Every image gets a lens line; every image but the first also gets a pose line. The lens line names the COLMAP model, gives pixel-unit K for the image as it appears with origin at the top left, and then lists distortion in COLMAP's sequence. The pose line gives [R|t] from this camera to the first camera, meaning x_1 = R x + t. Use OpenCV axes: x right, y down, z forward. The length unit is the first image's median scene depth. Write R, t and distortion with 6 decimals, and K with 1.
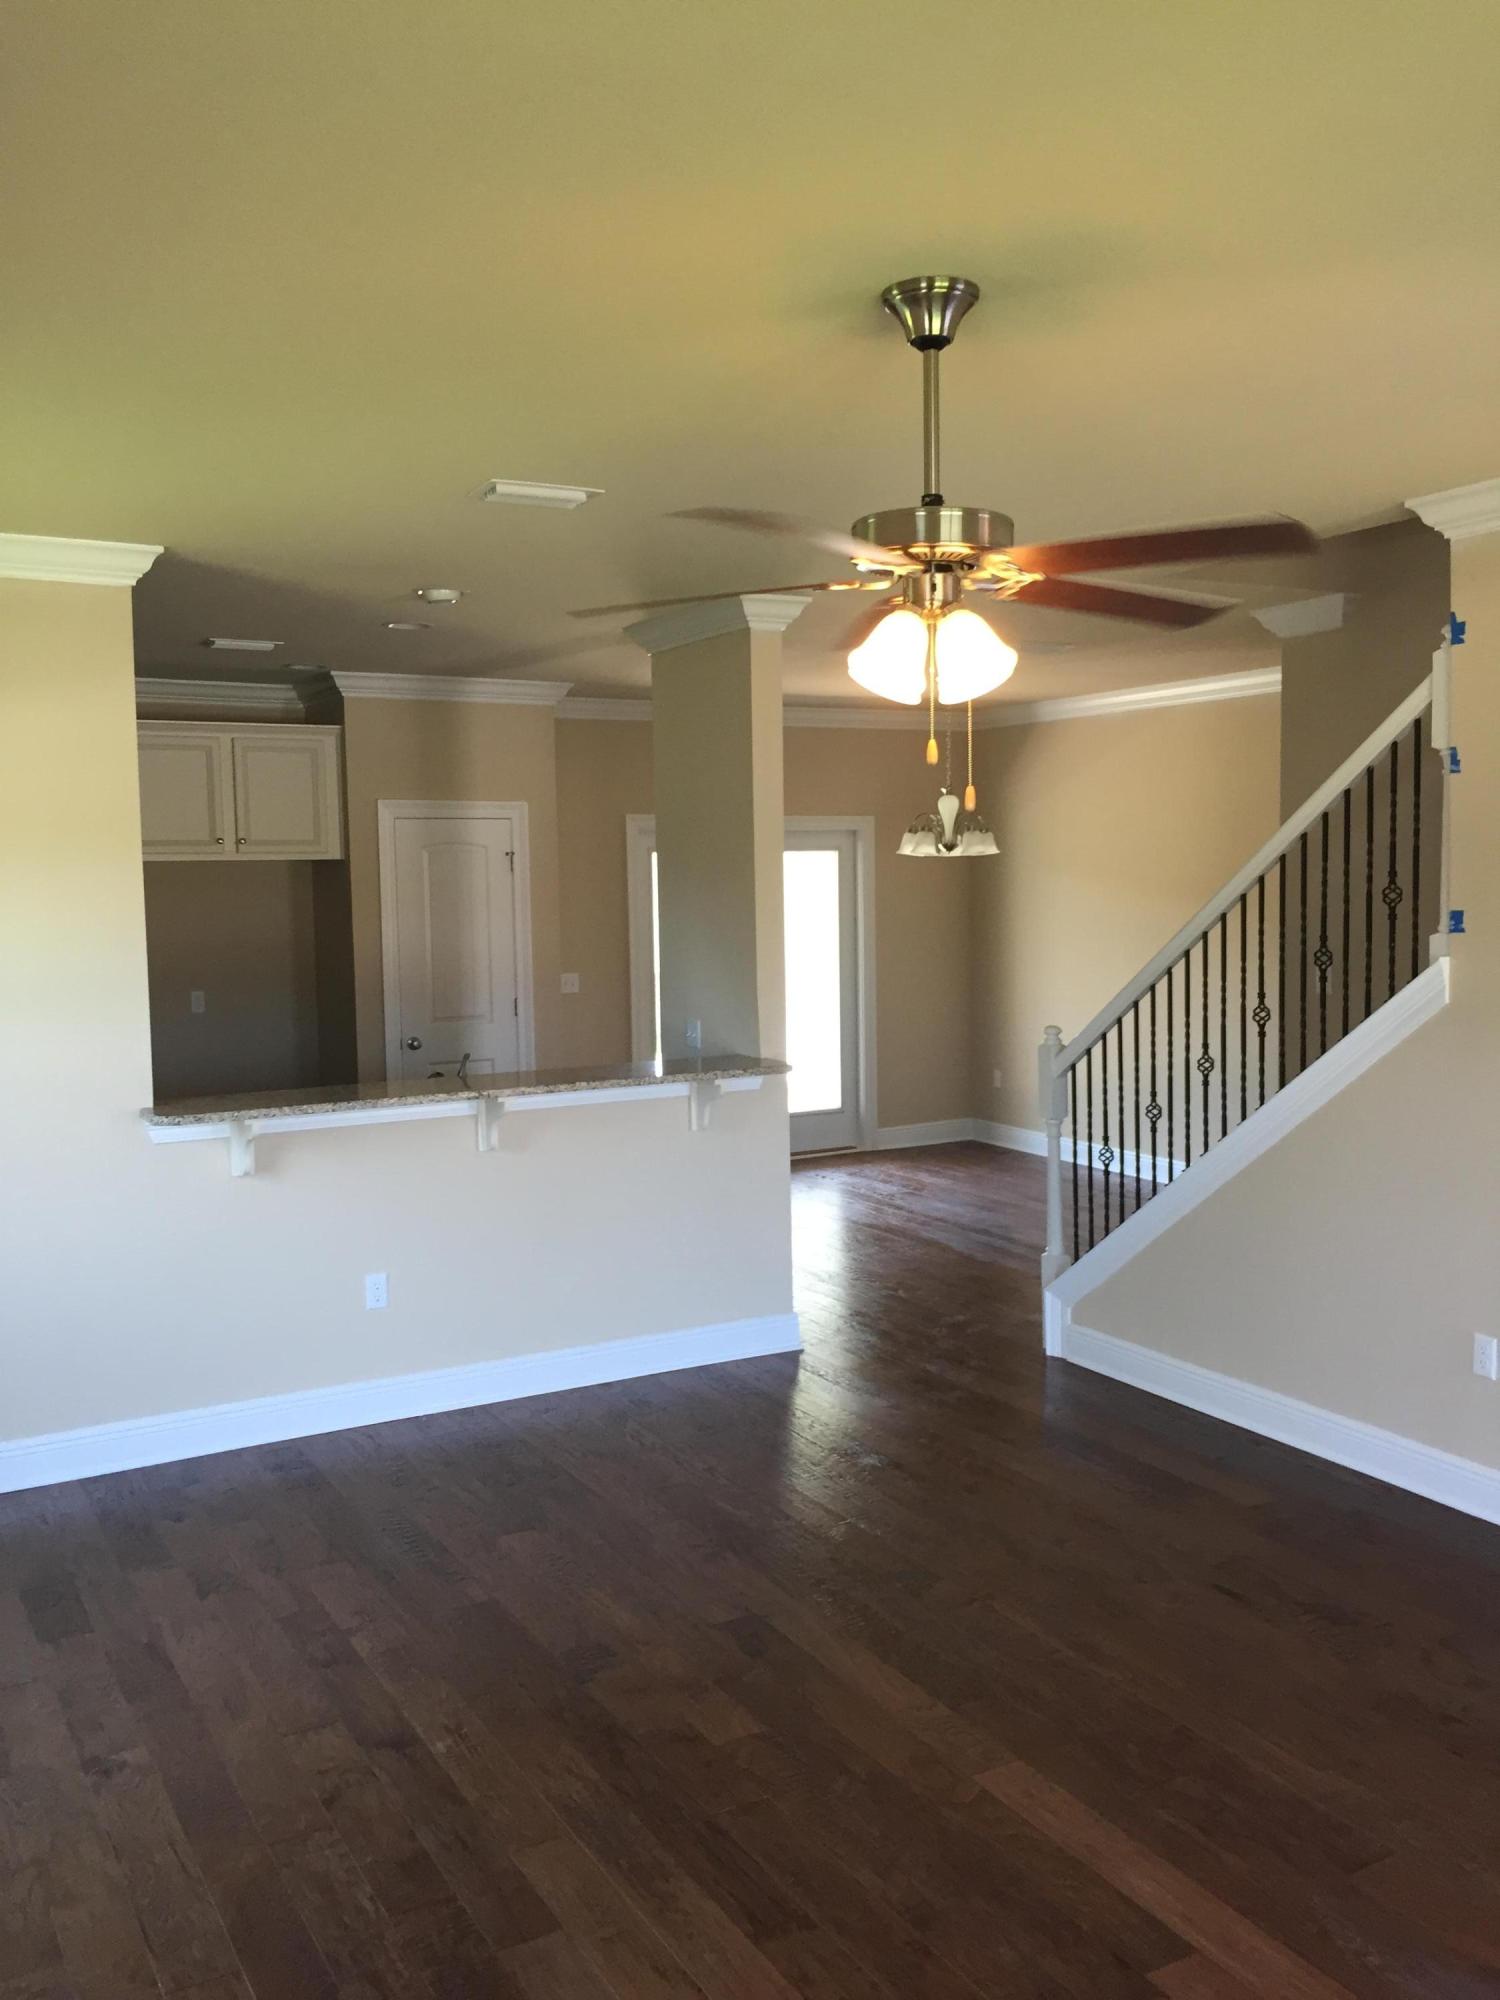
lens RADIAL K [[1717.7, 0, 752.1], [0, 1717.7, 1000.0], [0, 0, 1]] dist [0.031433, -0.001426]
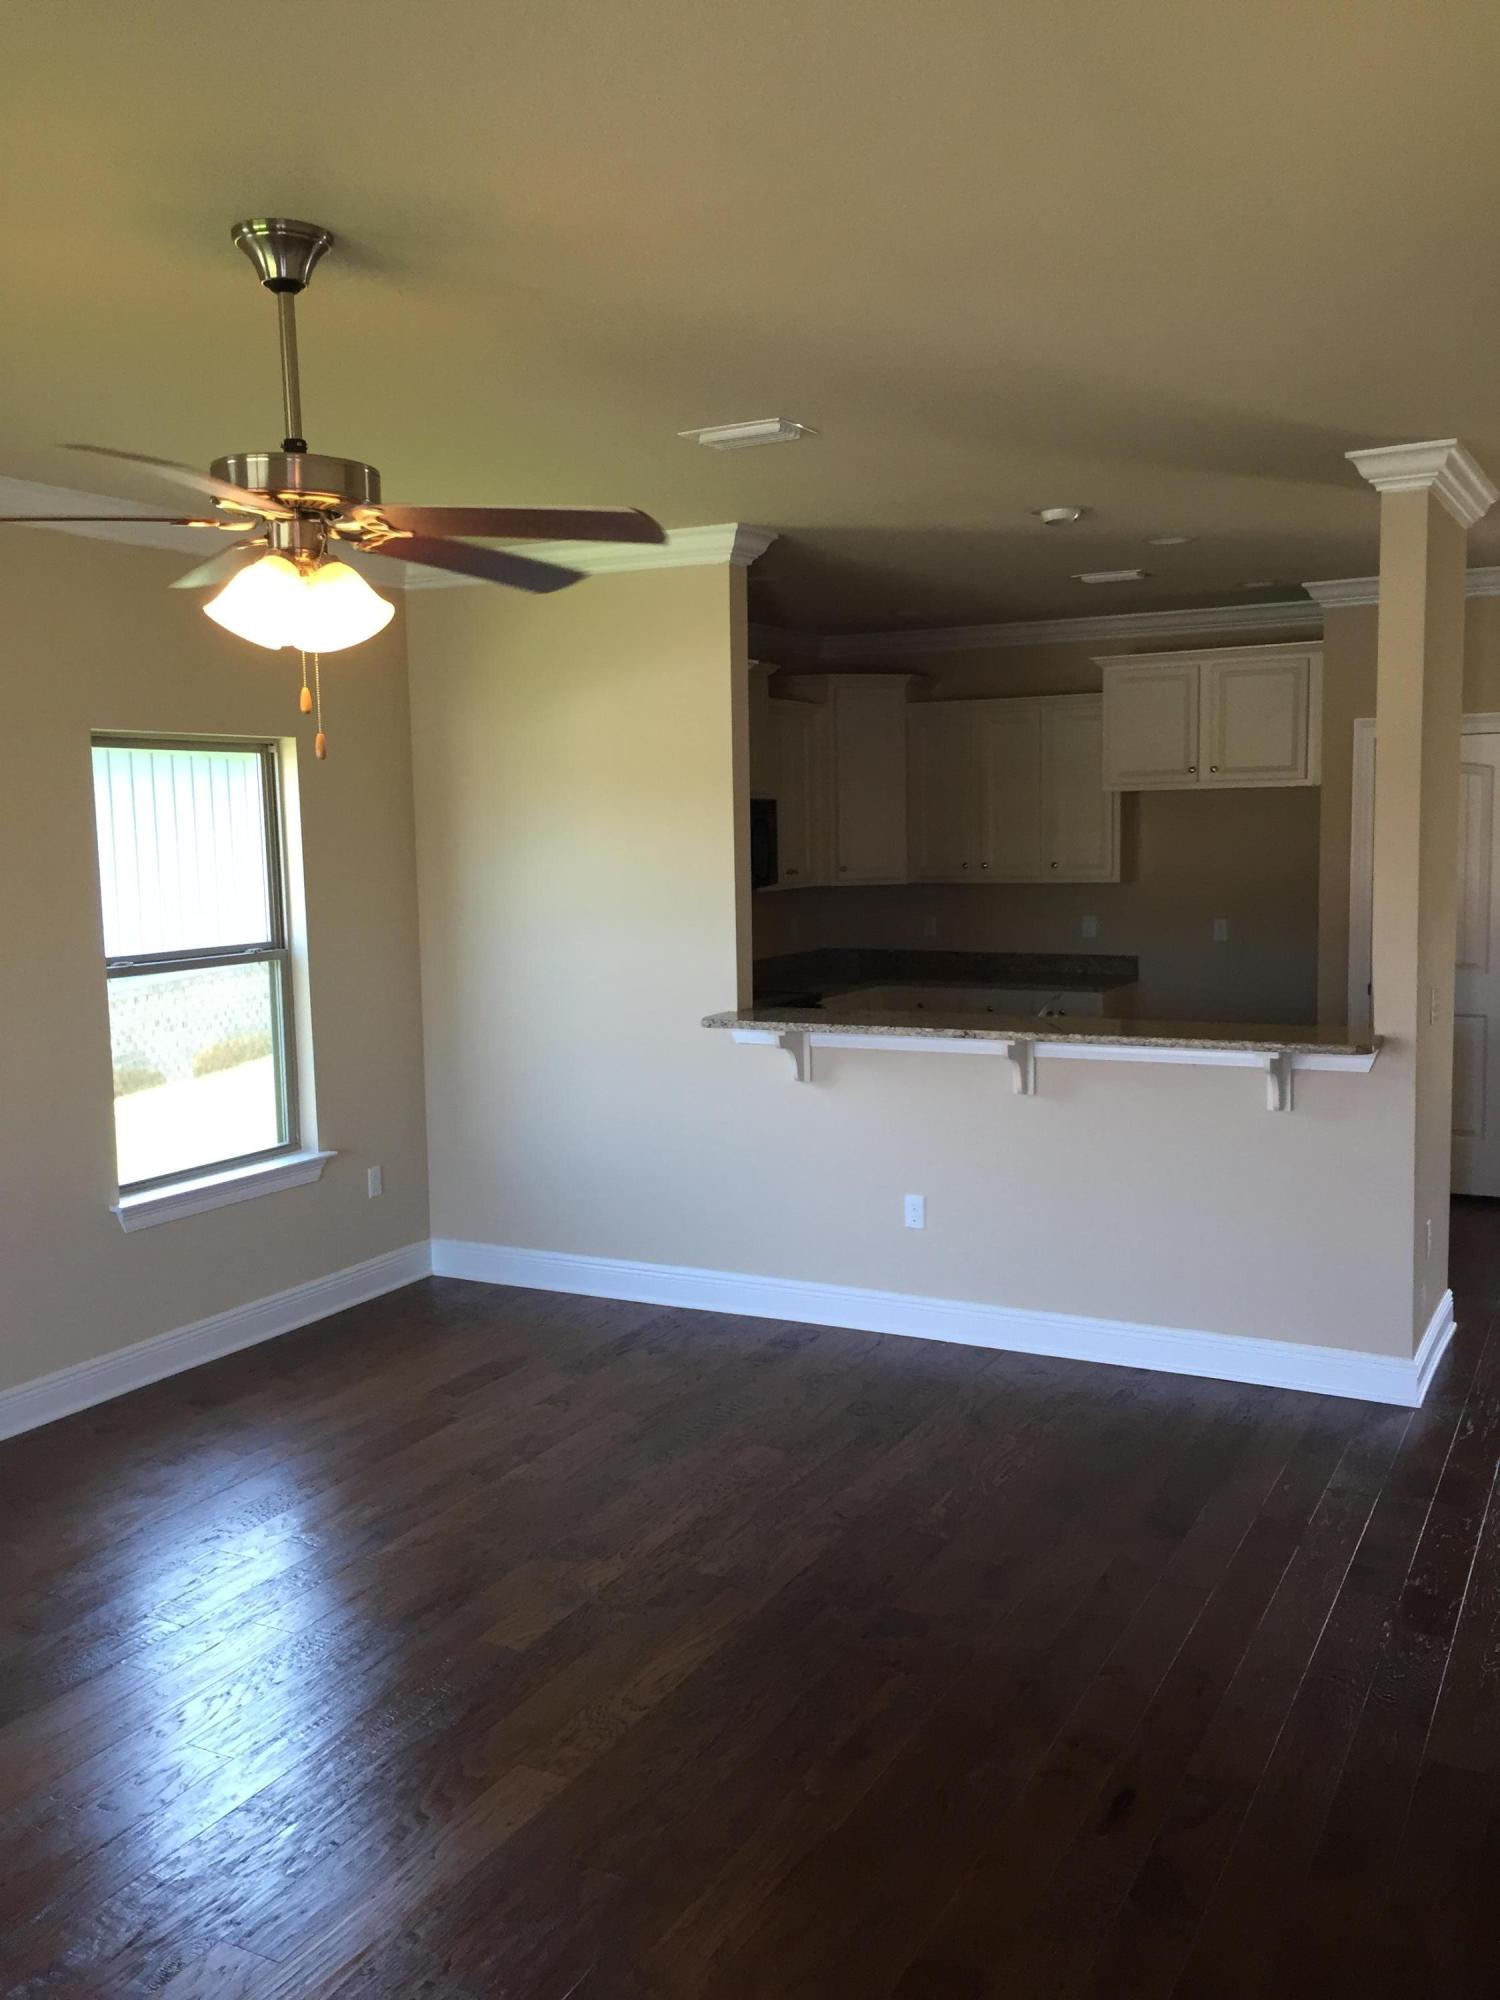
lens RADIAL K [[1717.7, 0, 755.2], [0, 1717.7, 983.8], [0, 0, 1]] dist [0.031433, -0.001426]
pose [[0.520320, 0.083502, -0.849879, 0.589305], [-0.048775, 0.996489, 0.068045, -0.033463], [0.852577, 0.006048, 0.522566, 0.365978]]
